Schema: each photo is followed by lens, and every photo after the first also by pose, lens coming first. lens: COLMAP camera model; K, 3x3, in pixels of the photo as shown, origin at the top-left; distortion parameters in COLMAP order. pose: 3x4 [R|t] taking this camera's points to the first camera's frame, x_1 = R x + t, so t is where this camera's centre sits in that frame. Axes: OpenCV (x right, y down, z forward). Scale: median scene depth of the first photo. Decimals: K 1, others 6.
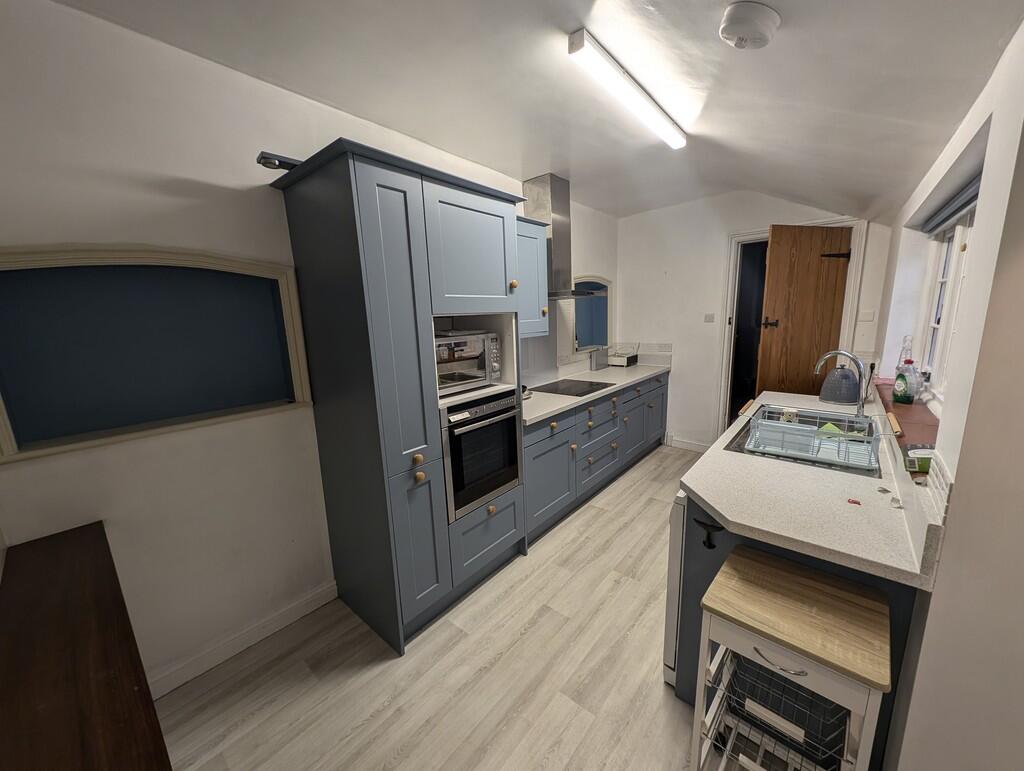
lens RADIAL K [[385.0, 0, 512.6], [0, 385.0, 387.3], [0, 0, 1]] dist [0.001301, -0.000010]
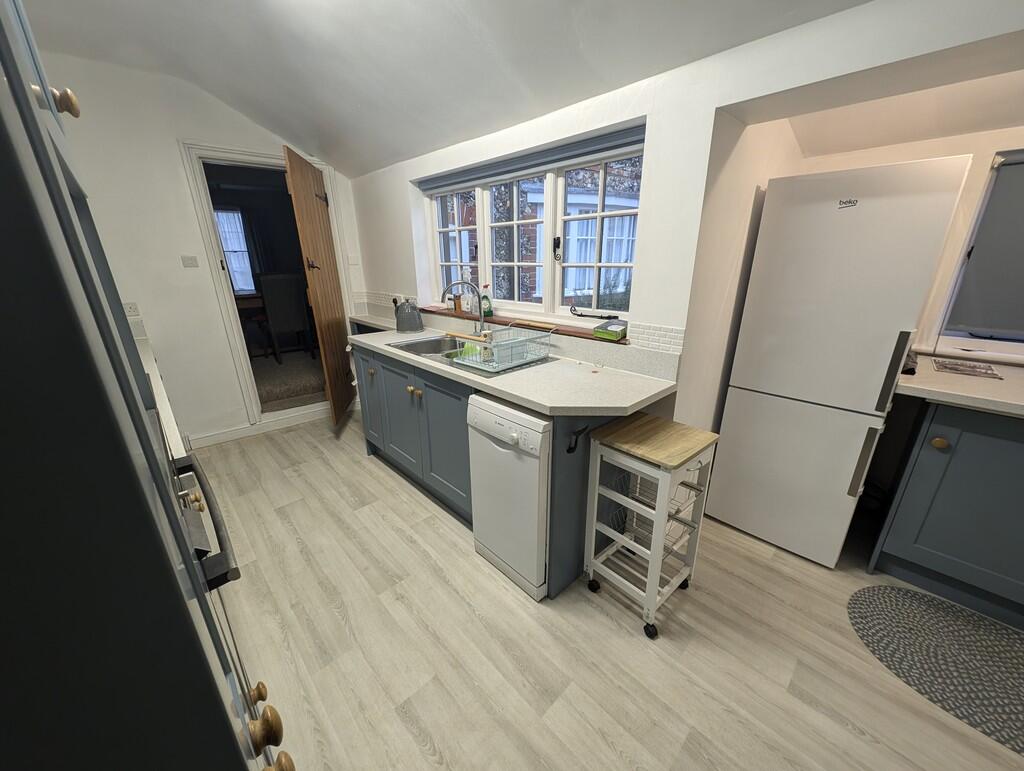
lens RADIAL K [[385.0, 0, 512.0], [0, 385.0, 391.6], [0, 0, 1]] dist [0.001301, -0.000010]
pose [[0.111747, -0.296576, 0.948449, -0.350301], [0.194477, 0.942498, 0.271802, -0.057858], [-0.974521, 0.154078, 0.162999, 0.656727]]
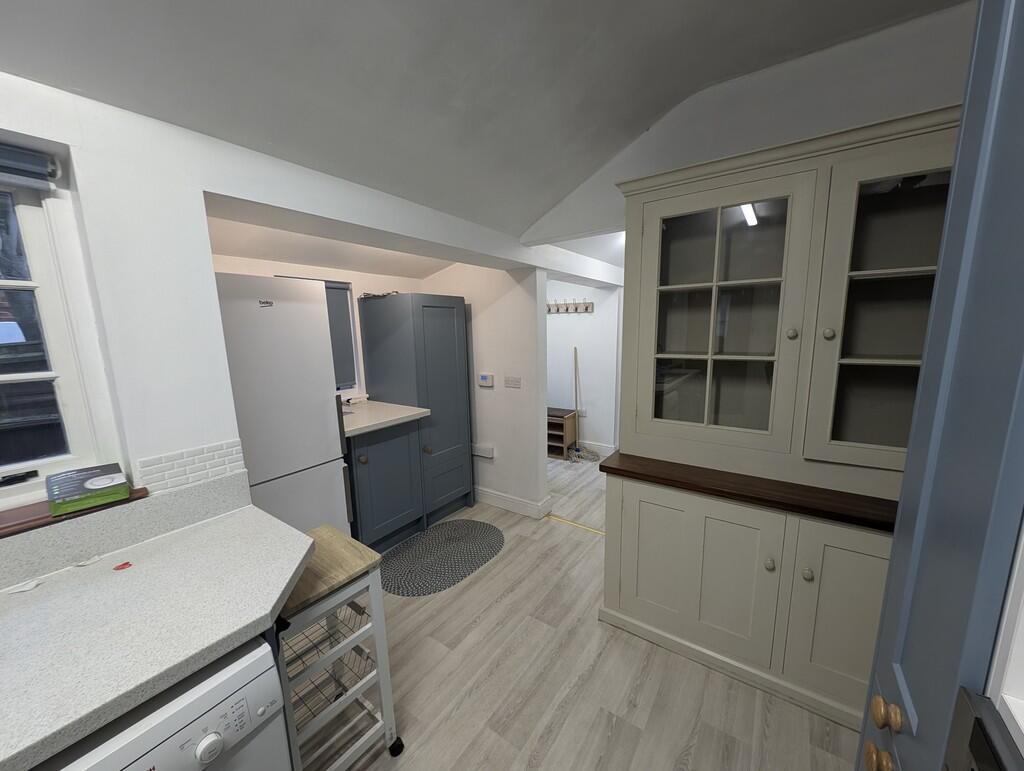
lens RADIAL K [[385.0, 0, 512.1], [0, 385.0, 388.2], [0, 0, 1]] dist [0.001301, -0.000010]
pose [[-0.995387, 0.061005, -0.074051, 0.066998], [0.031400, 0.936451, 0.349389, -0.180984], [0.090659, 0.345452, -0.934047, 1.021948]]
